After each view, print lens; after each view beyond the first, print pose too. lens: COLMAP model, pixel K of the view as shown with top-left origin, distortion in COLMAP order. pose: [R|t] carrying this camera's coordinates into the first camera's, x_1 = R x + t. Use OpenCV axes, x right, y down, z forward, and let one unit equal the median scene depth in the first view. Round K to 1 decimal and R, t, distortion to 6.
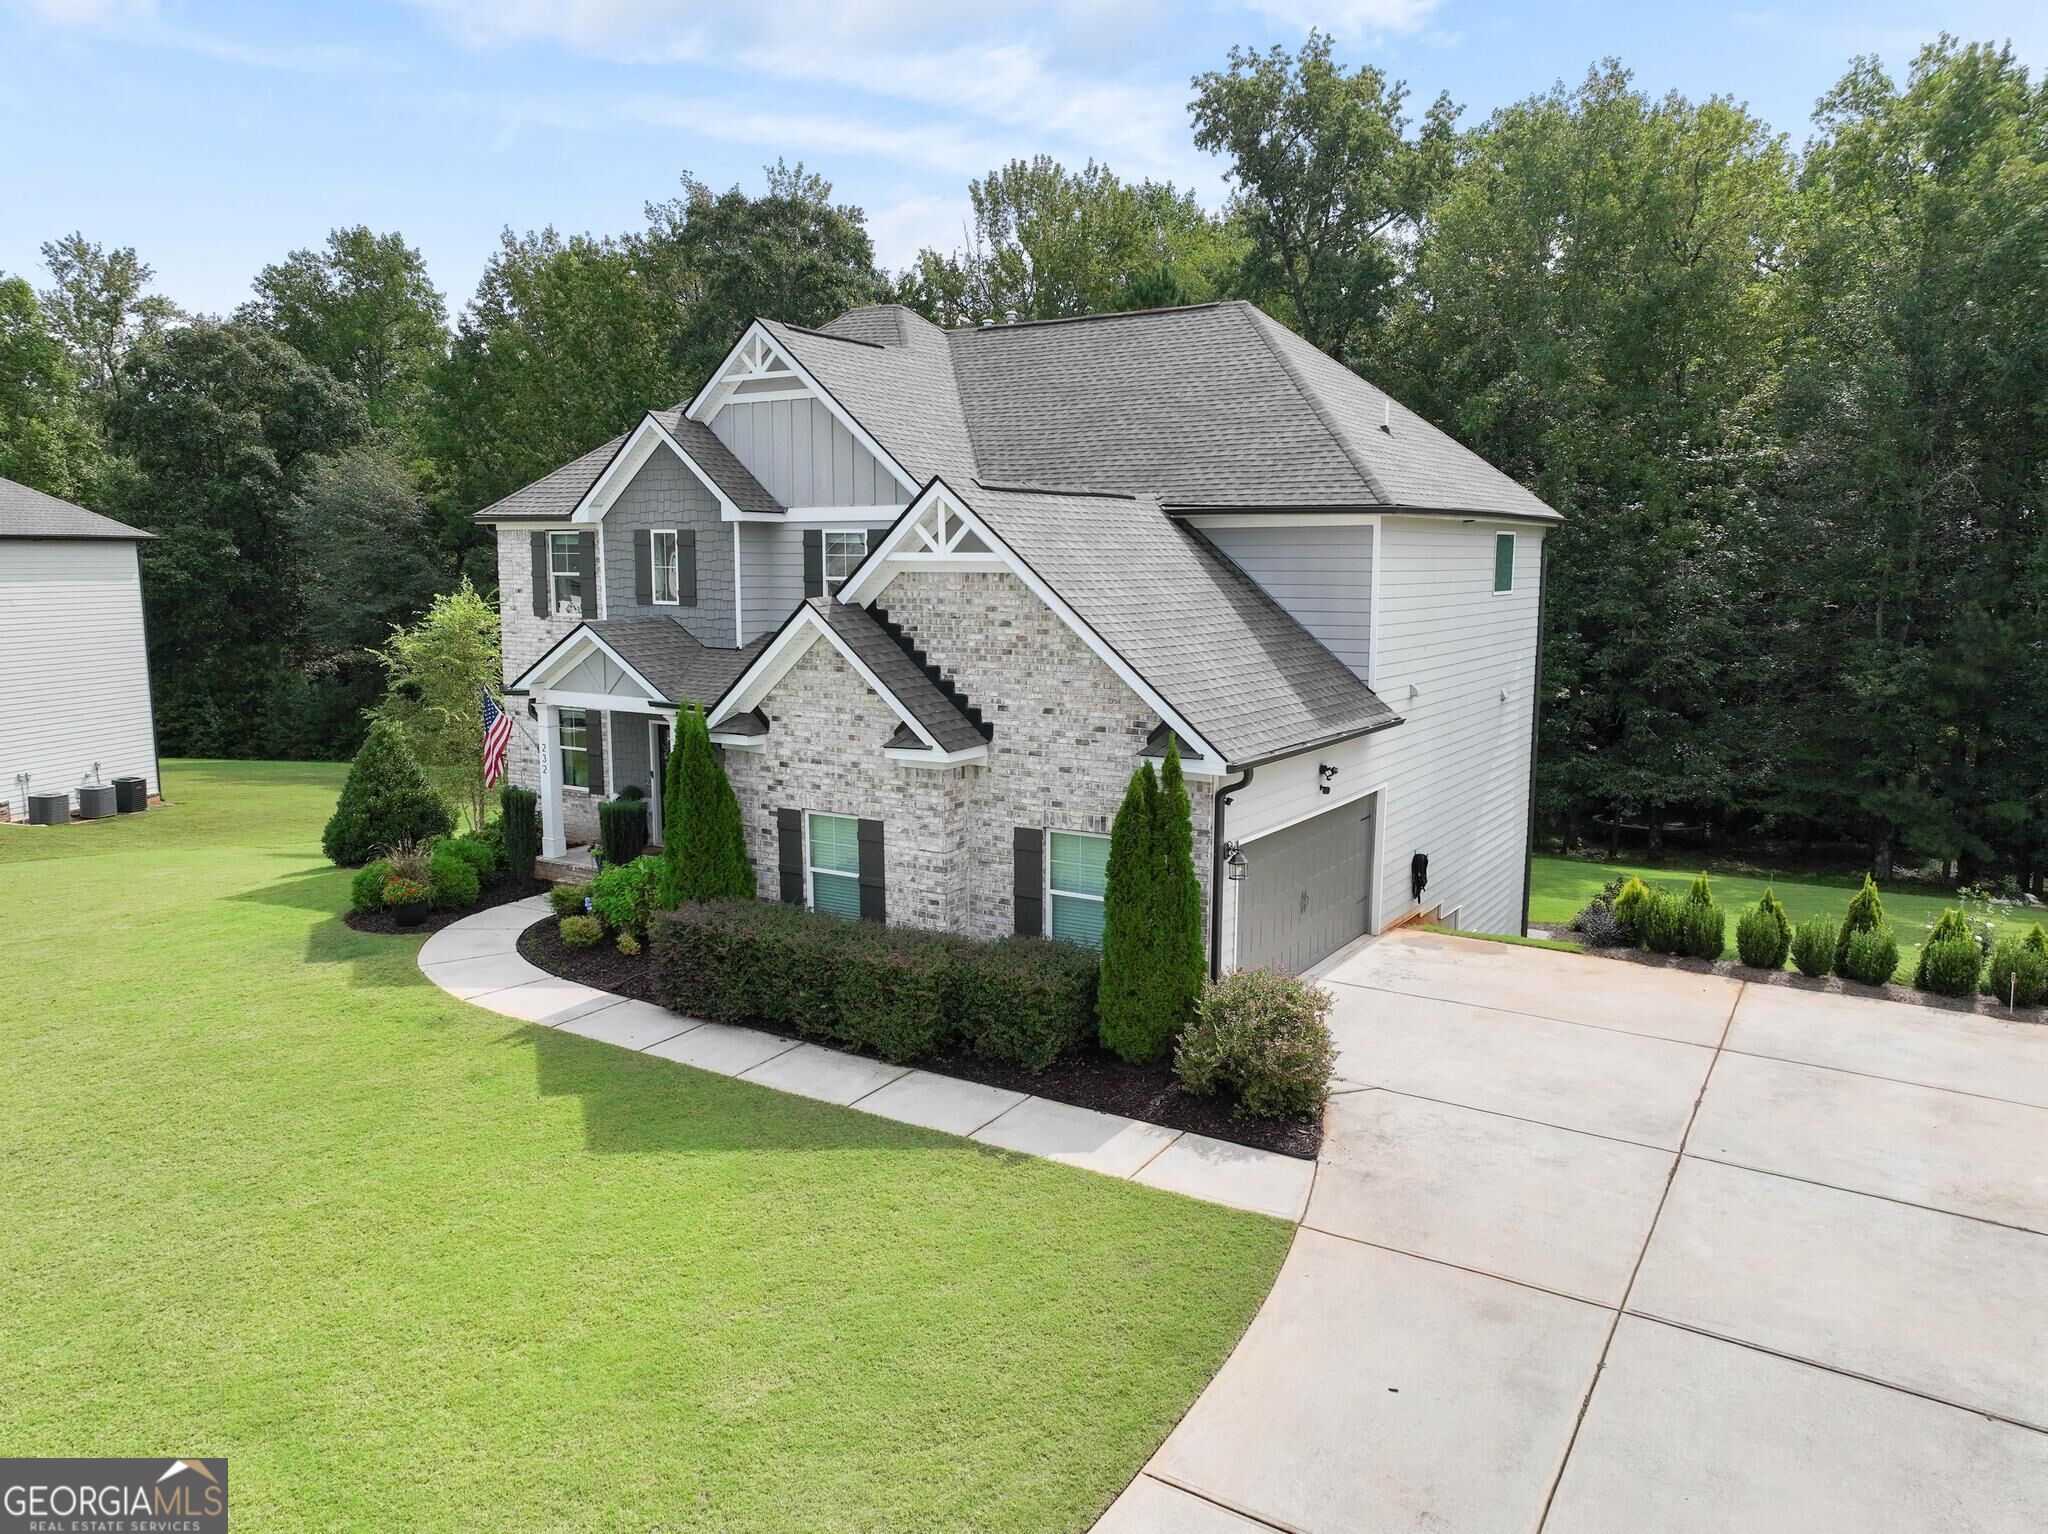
lens RADIAL K [[1437.3, 0, 1034.7], [0, 1437.3, 773.4], [0, 0, 1]] dist [-0.003254, 0.002005]
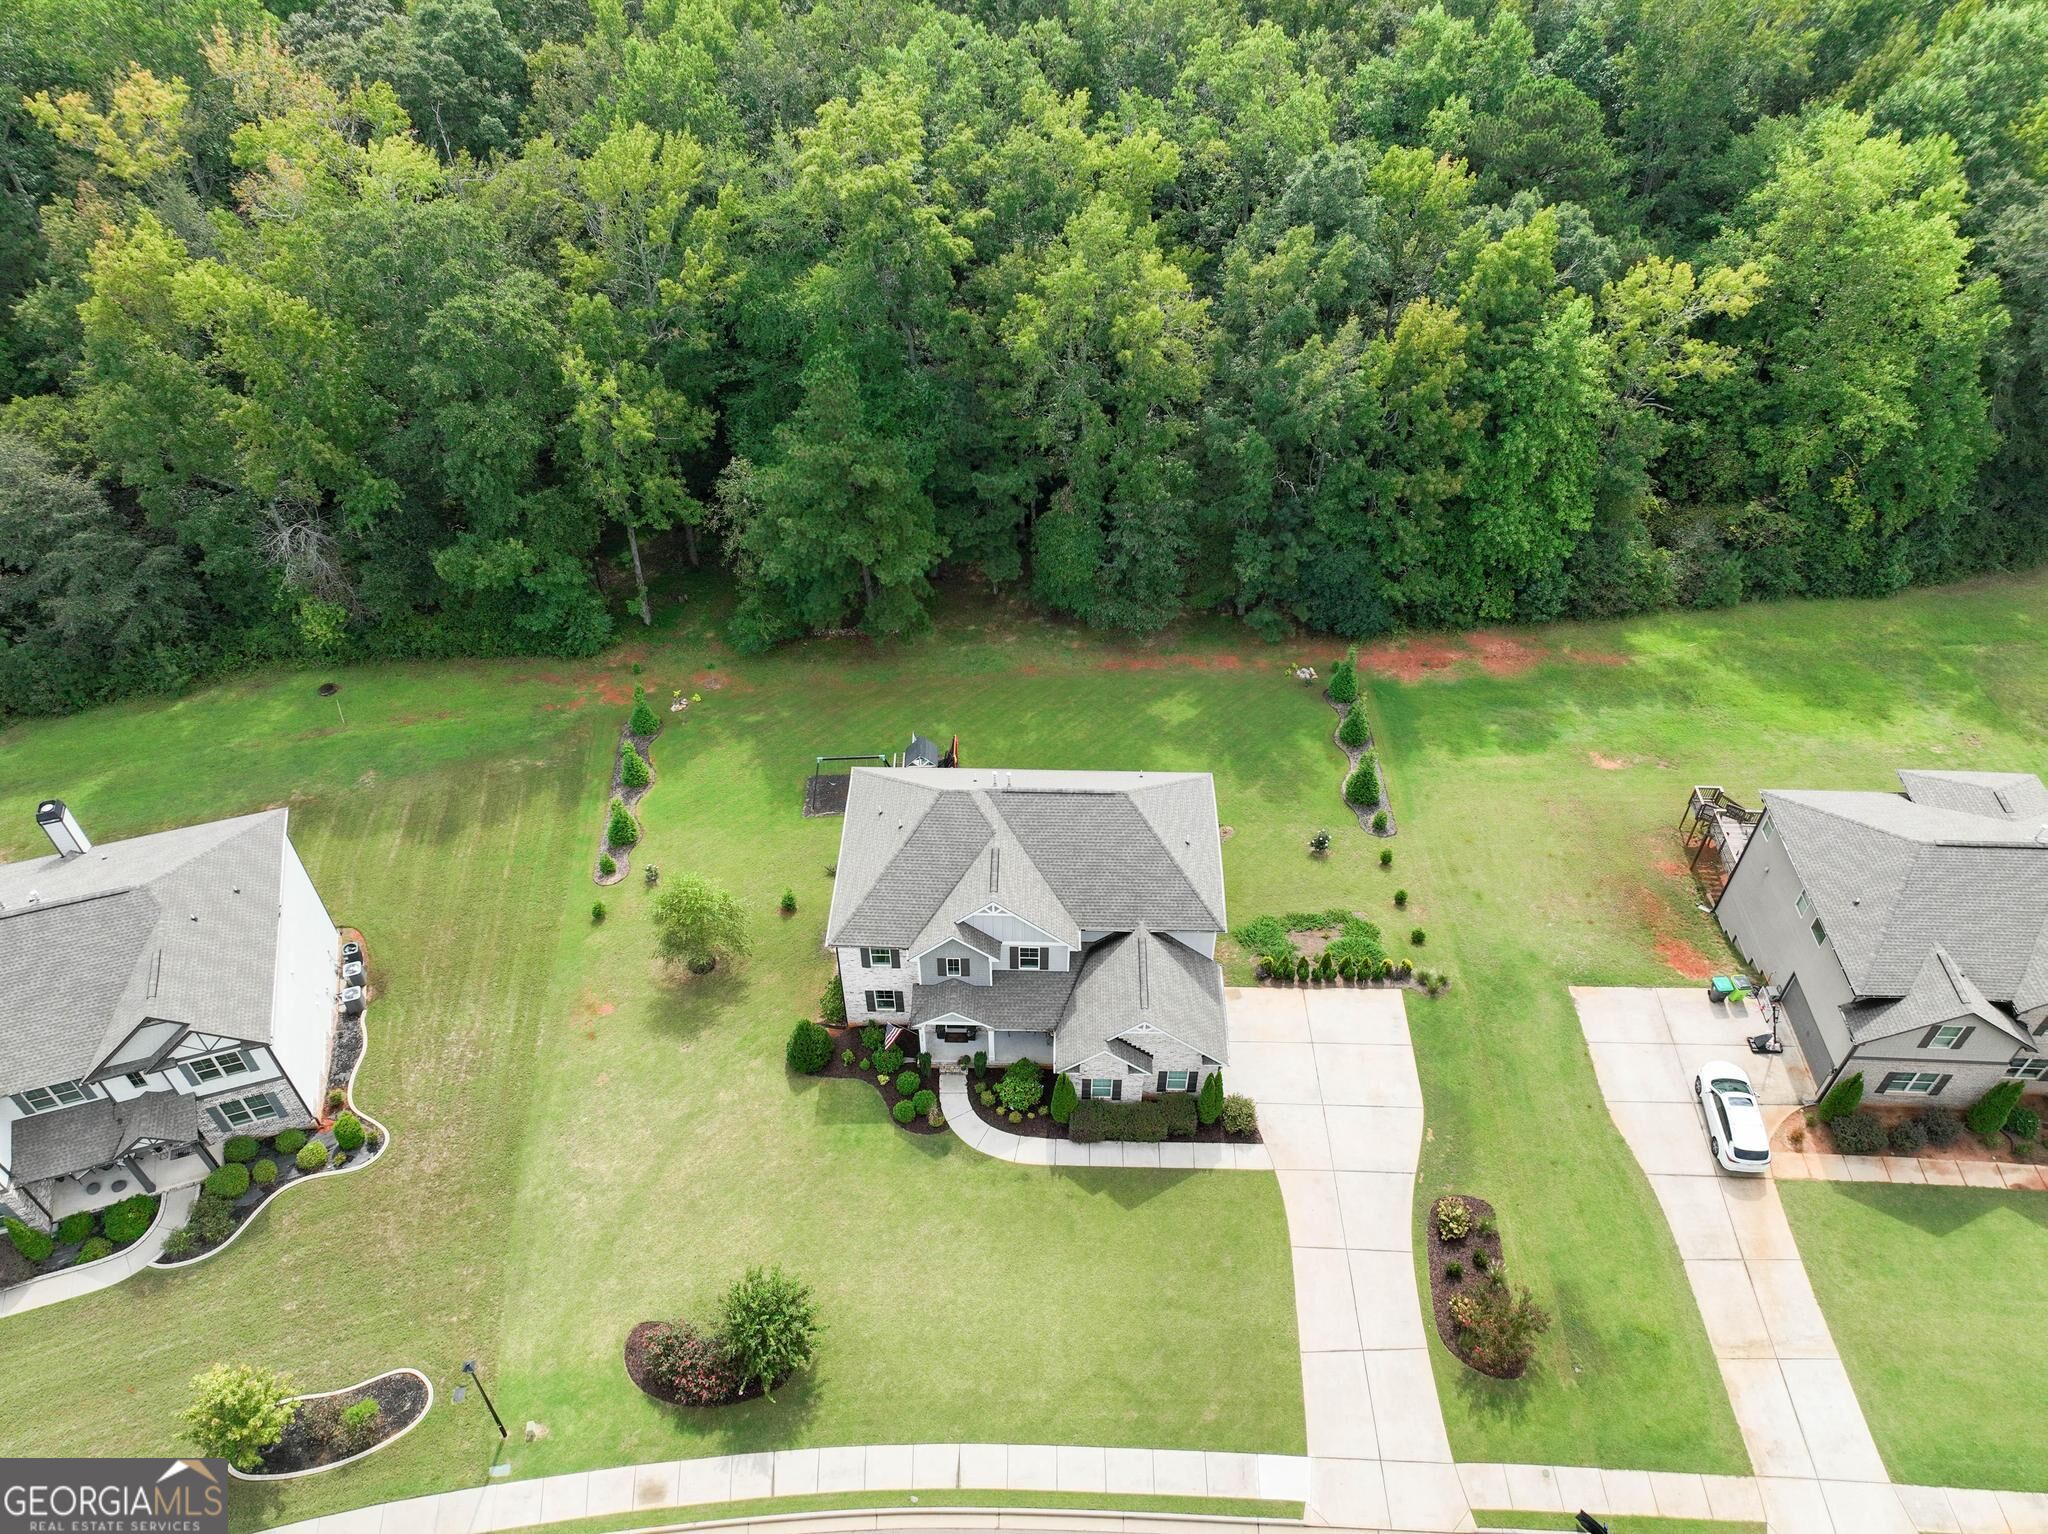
lens RADIAL K [[1437.3, 0, 1034.7], [0, 1437.3, 773.4], [0, 0, 1]] dist [-0.003254, 0.002005]
pose [[0.856695, -0.357236, 0.372096, -1.334165], [0.074274, 0.799277, 0.596355, -2.694972], [-0.510447, -0.483258, 0.711271, -1.048887]]
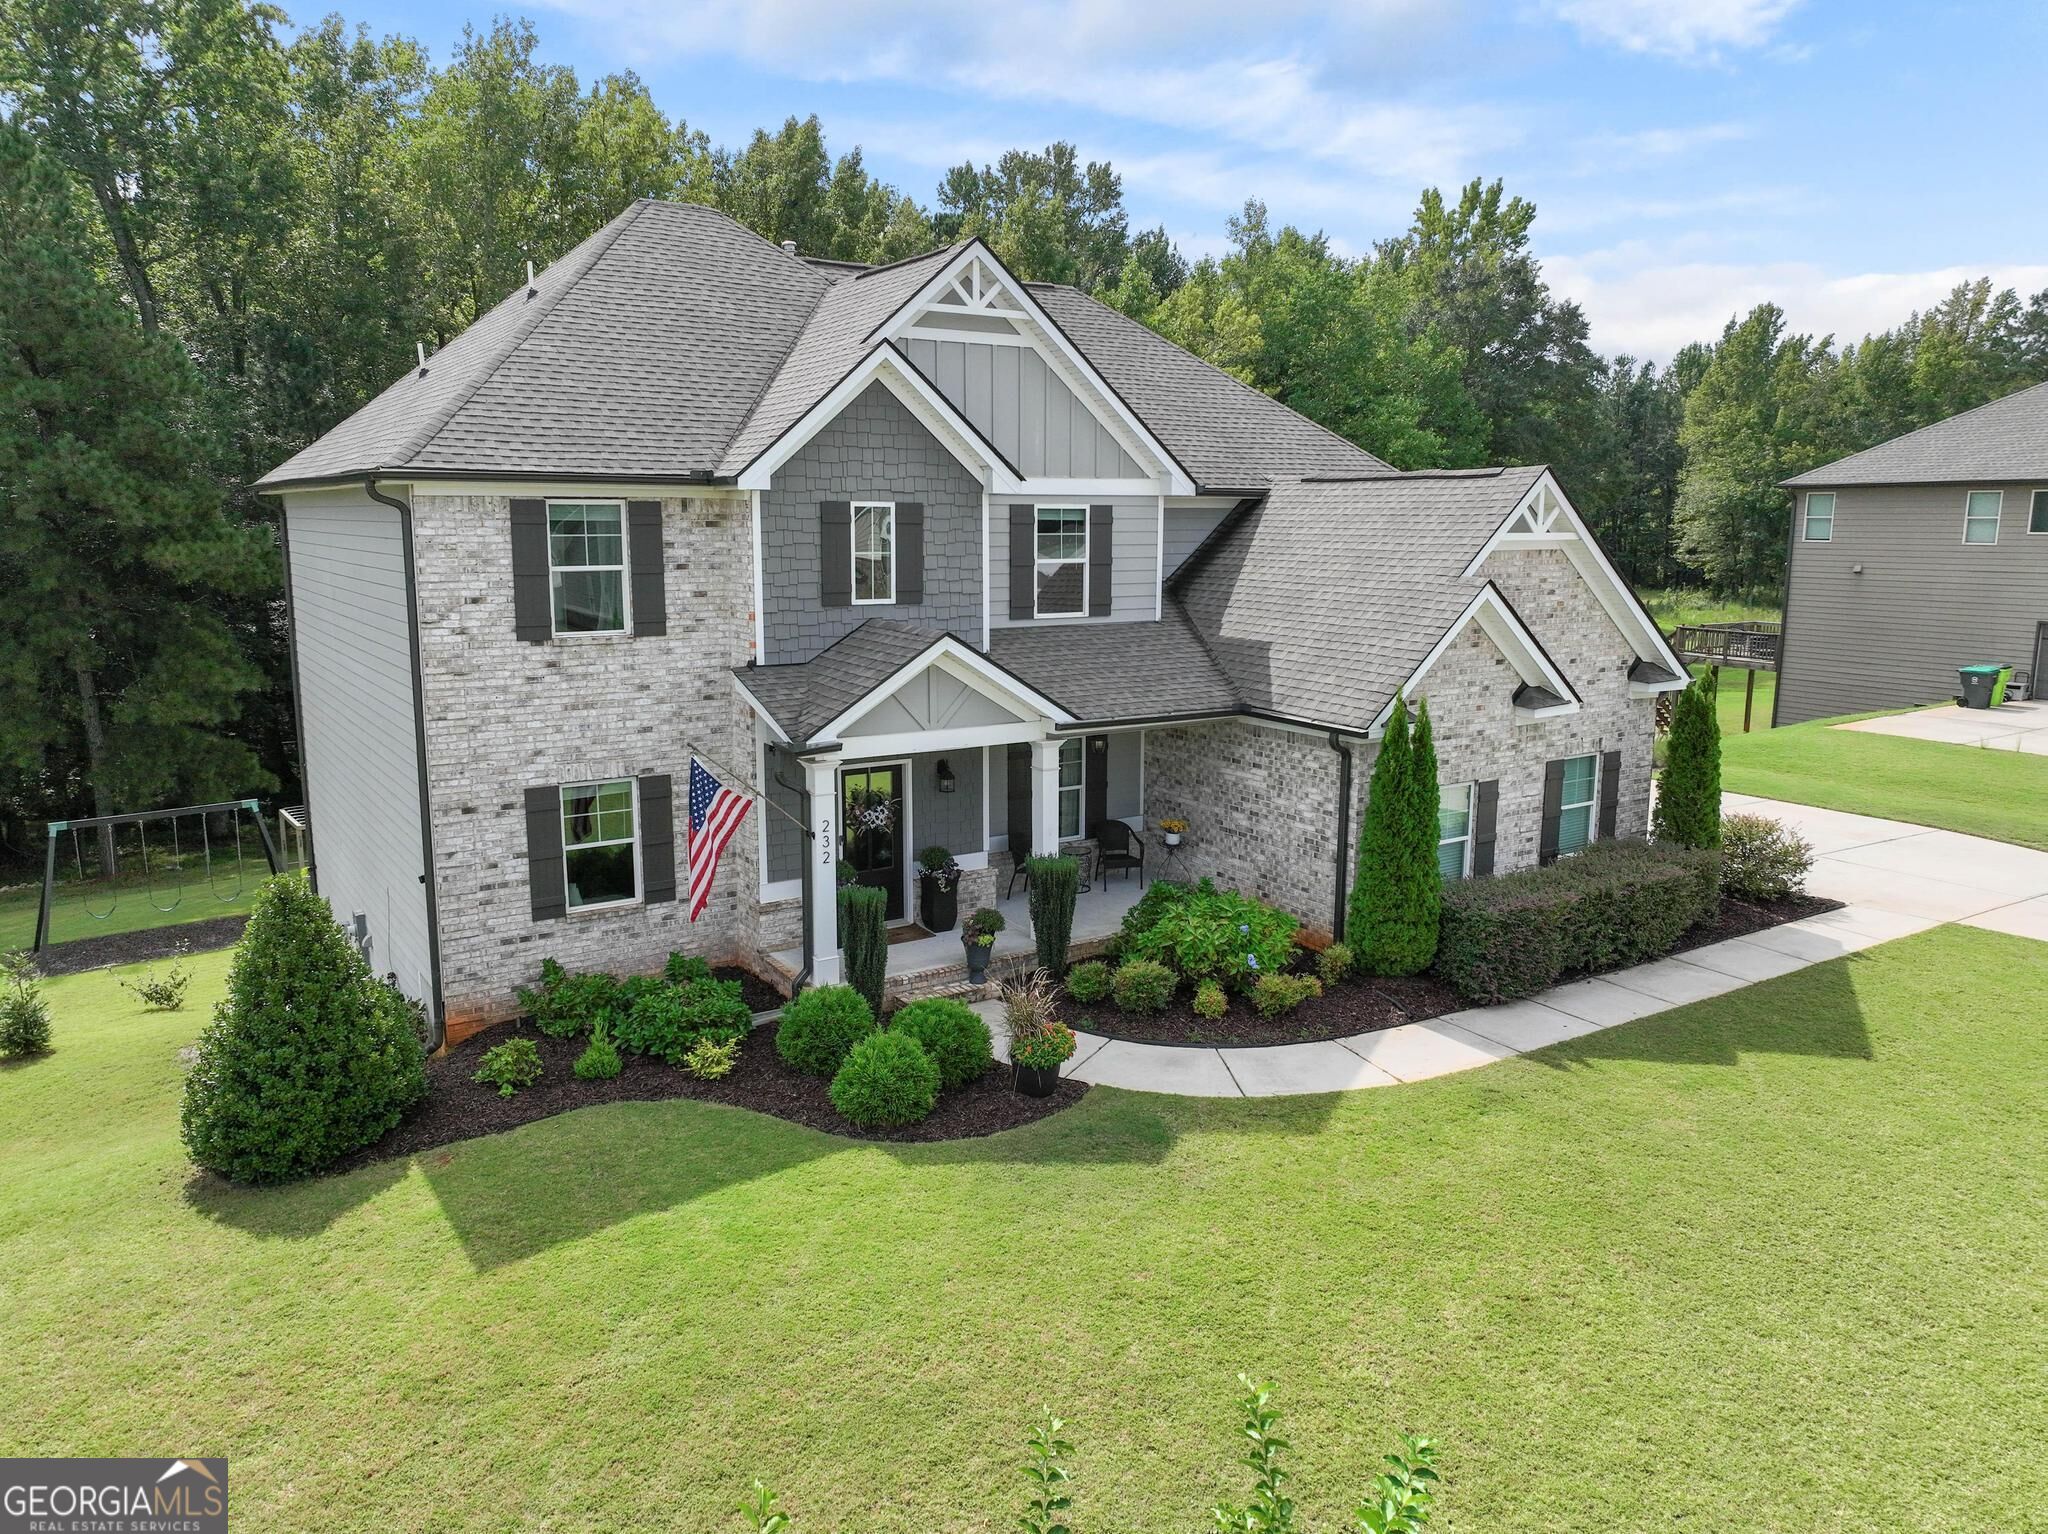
lens RADIAL K [[1437.3, 0, 1034.7], [0, 1437.3, 773.4], [0, 0, 1]] dist [-0.003254, 0.002005]
pose [[0.413704, -0.163650, 0.895582, -1.223213], [0.136079, 0.983776, 0.116906, -0.146268], [-0.900184, 0.073506, 0.429262, 0.842178]]
